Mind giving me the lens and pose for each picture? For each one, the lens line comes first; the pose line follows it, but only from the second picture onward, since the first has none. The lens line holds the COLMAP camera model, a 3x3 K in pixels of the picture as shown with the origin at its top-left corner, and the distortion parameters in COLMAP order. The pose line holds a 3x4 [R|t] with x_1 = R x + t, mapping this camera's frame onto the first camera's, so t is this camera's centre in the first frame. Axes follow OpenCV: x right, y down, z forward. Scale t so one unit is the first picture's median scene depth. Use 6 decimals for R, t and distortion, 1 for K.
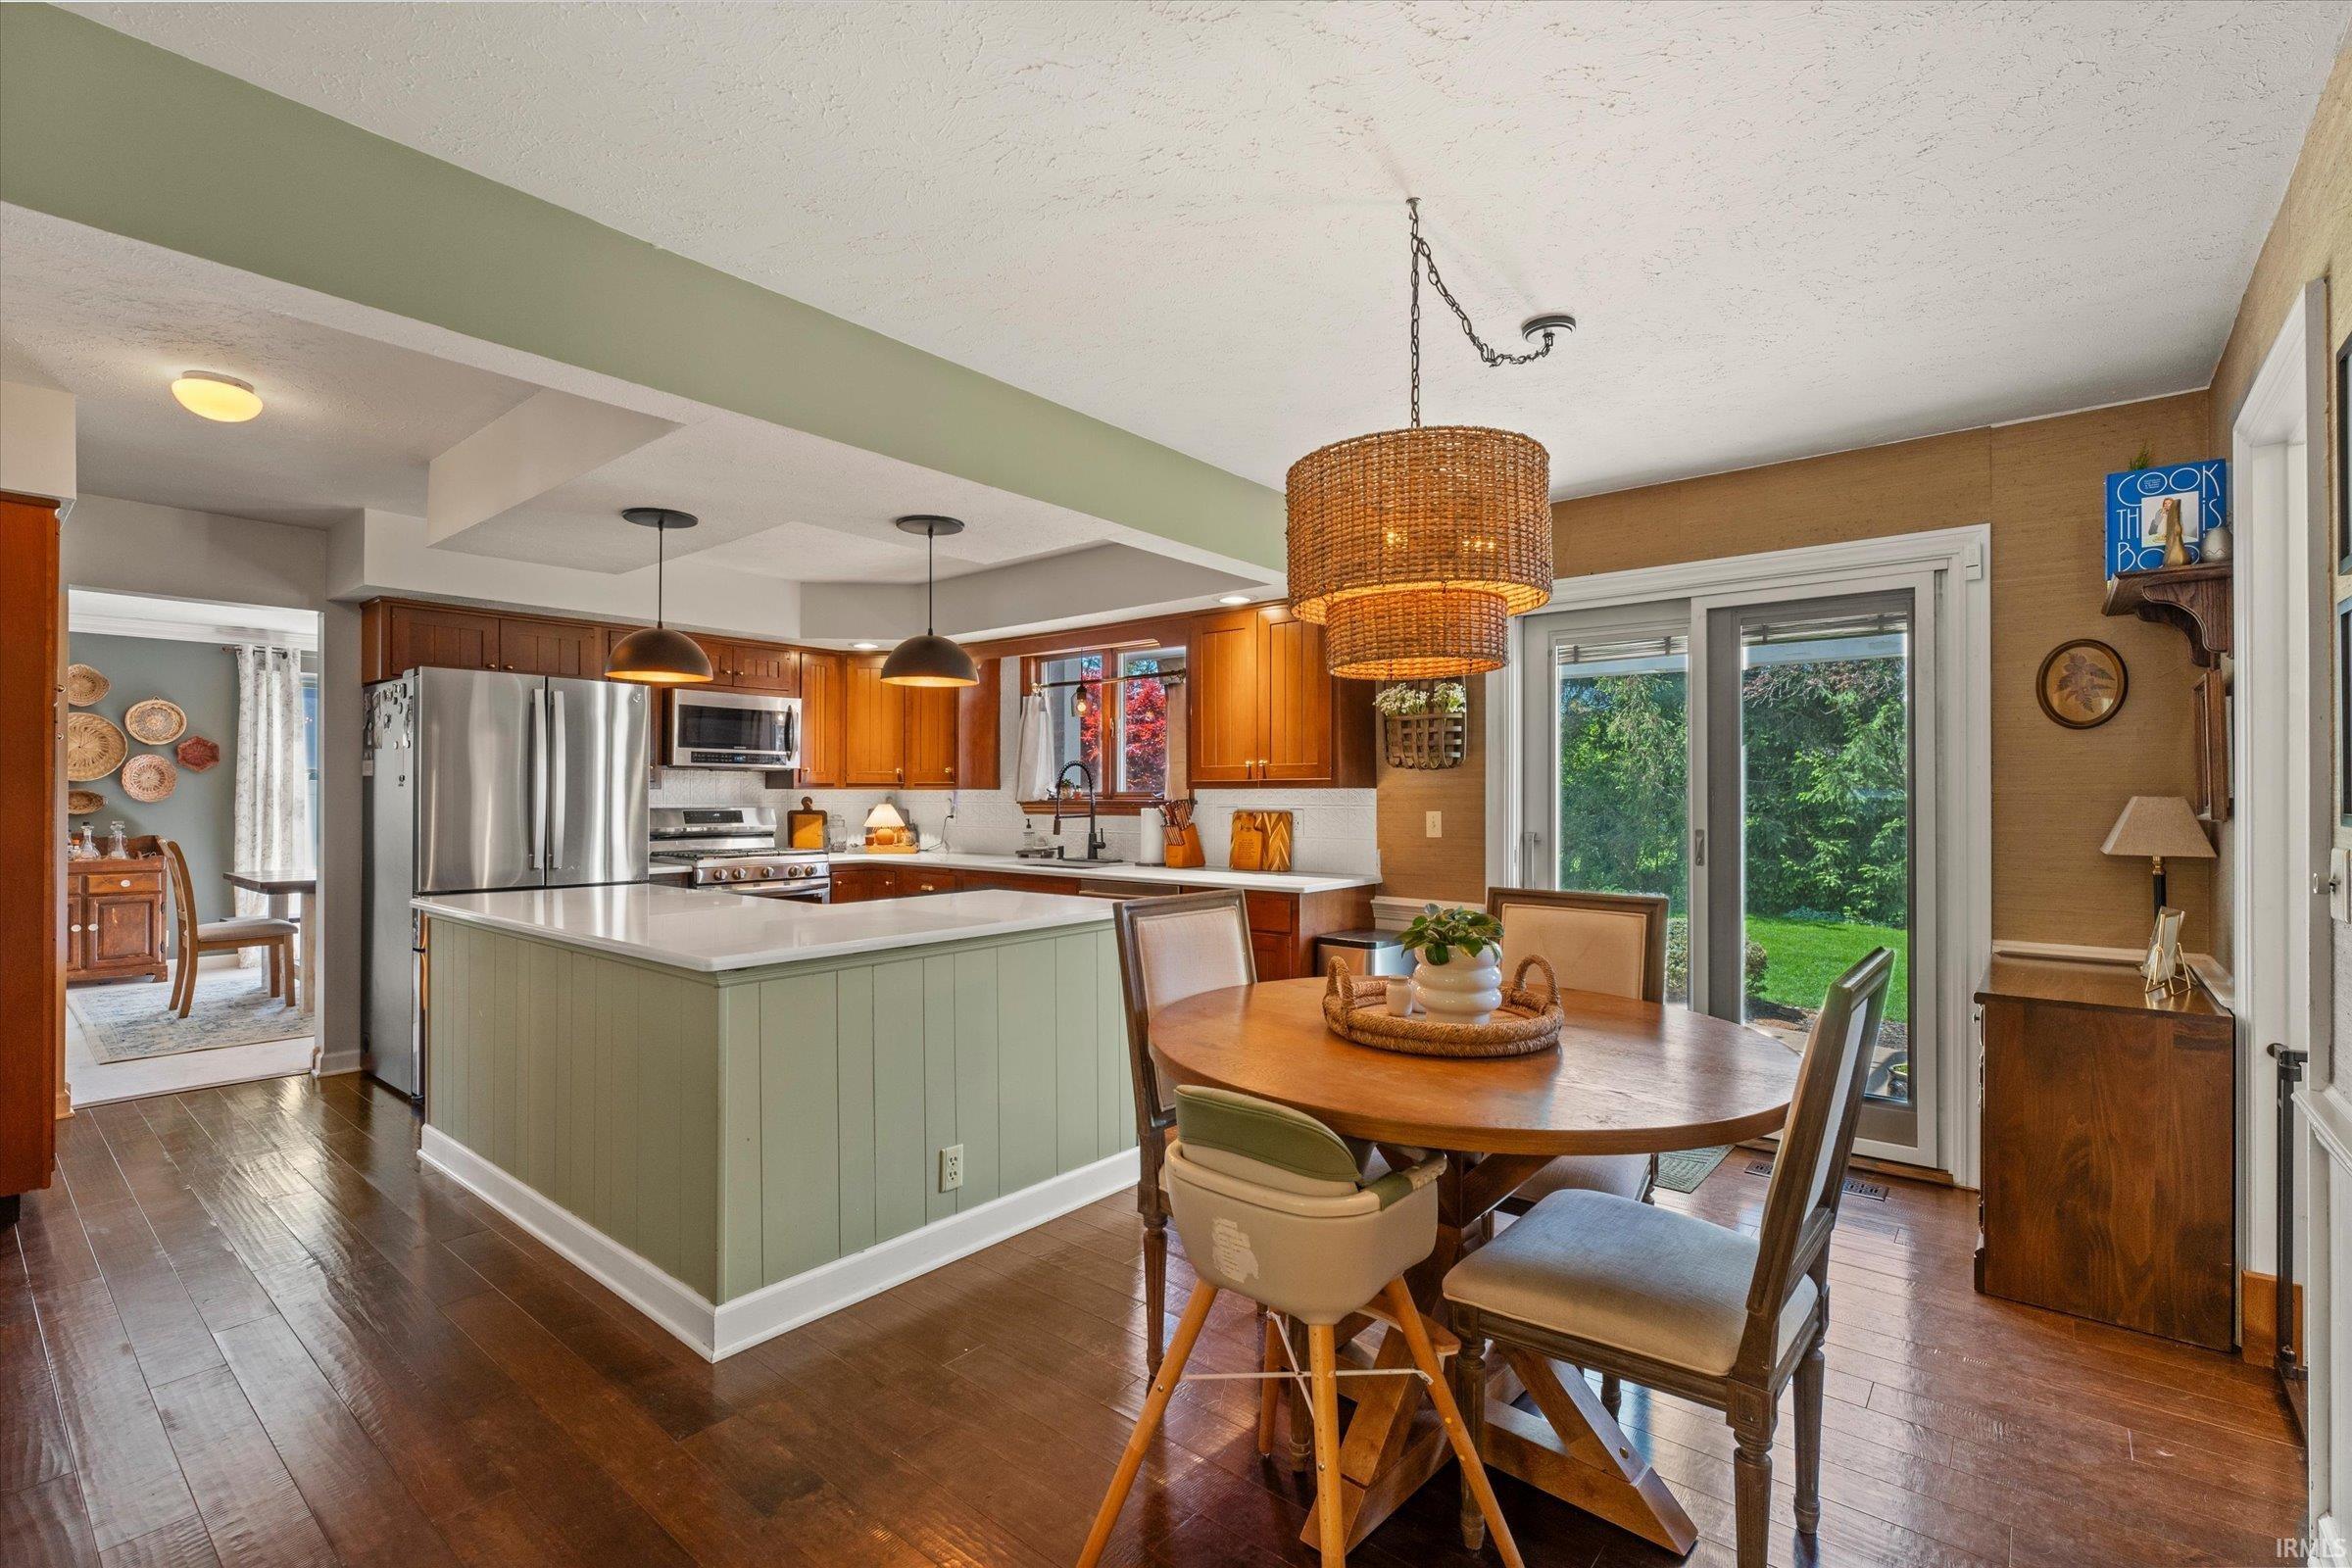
lens RADIAL K [[1057.0, 0, 1156.5], [0, 1057.0, 792.1], [0, 0, 1]] dist [0.000307, -0.000338]
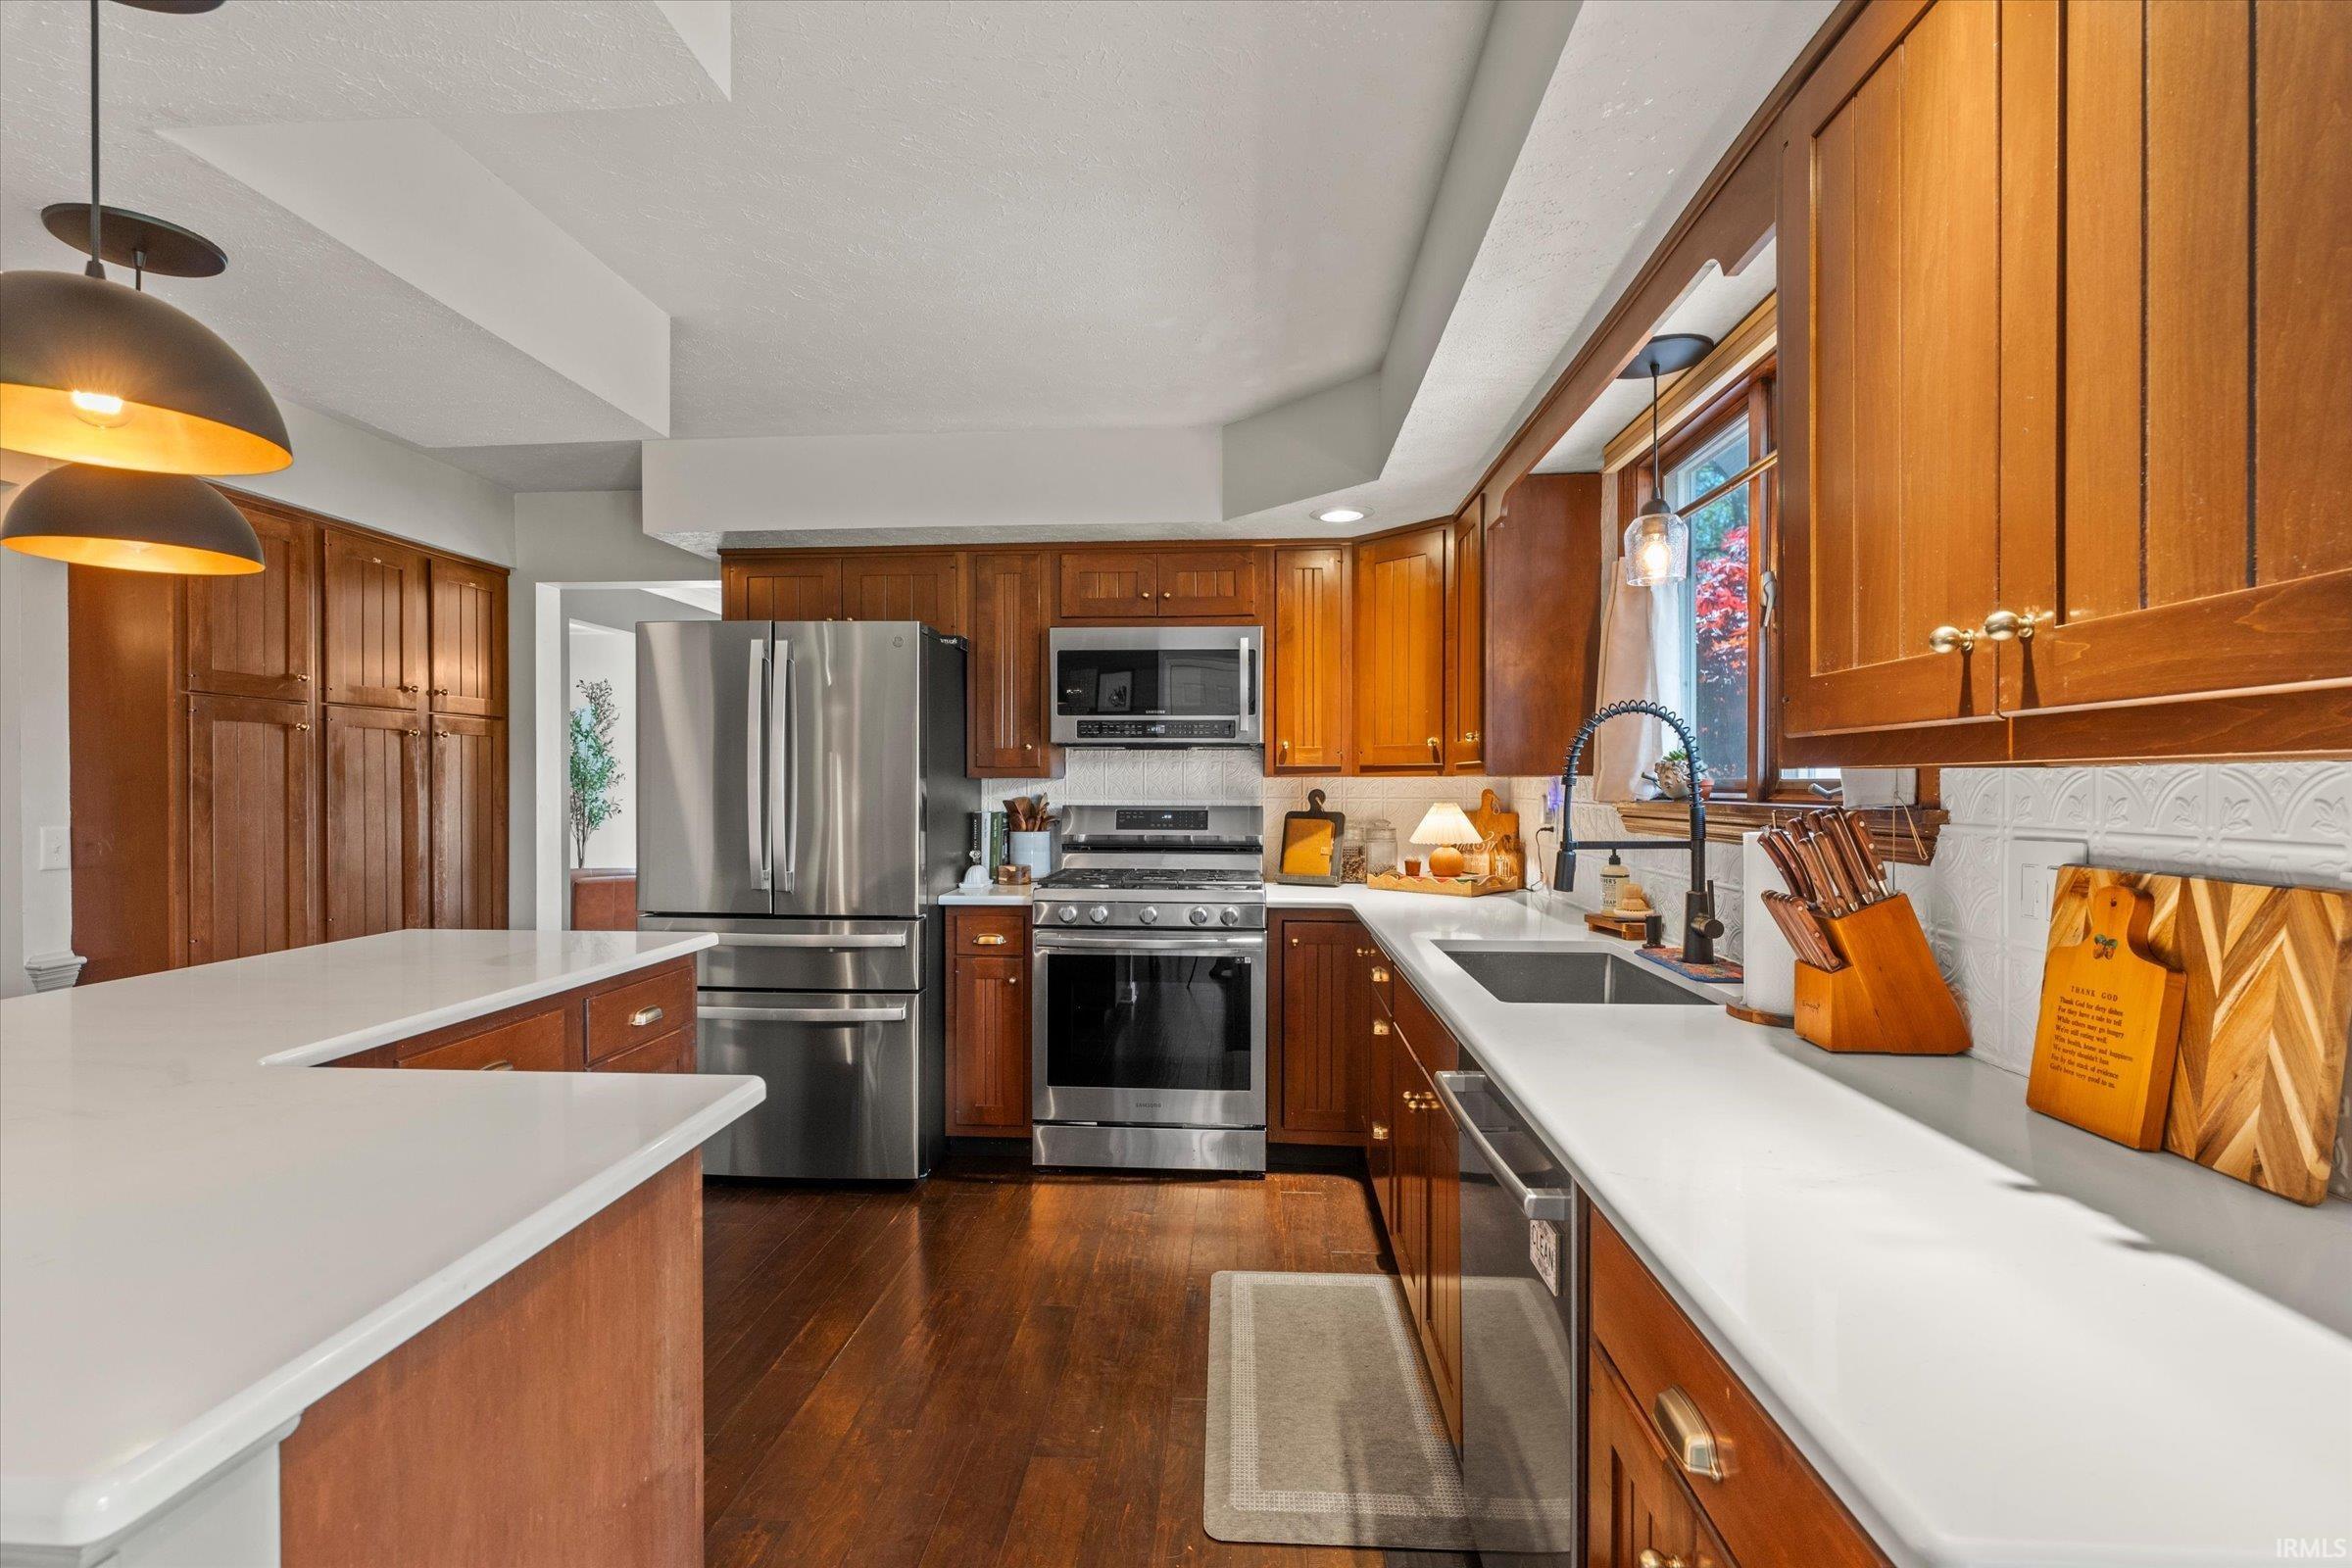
lens RADIAL K [[1094.6, 0, 1172.6], [0, 1094.6, 779.5], [0, 0, 1]] dist [-0.003111, 0.000057]
pose [[0.600443, -0.004107, -0.799657, 0.152787], [0.003865, 0.999990, -0.002233, -0.000091], [0.799659, -0.001750, 0.600452, 0.704838]]
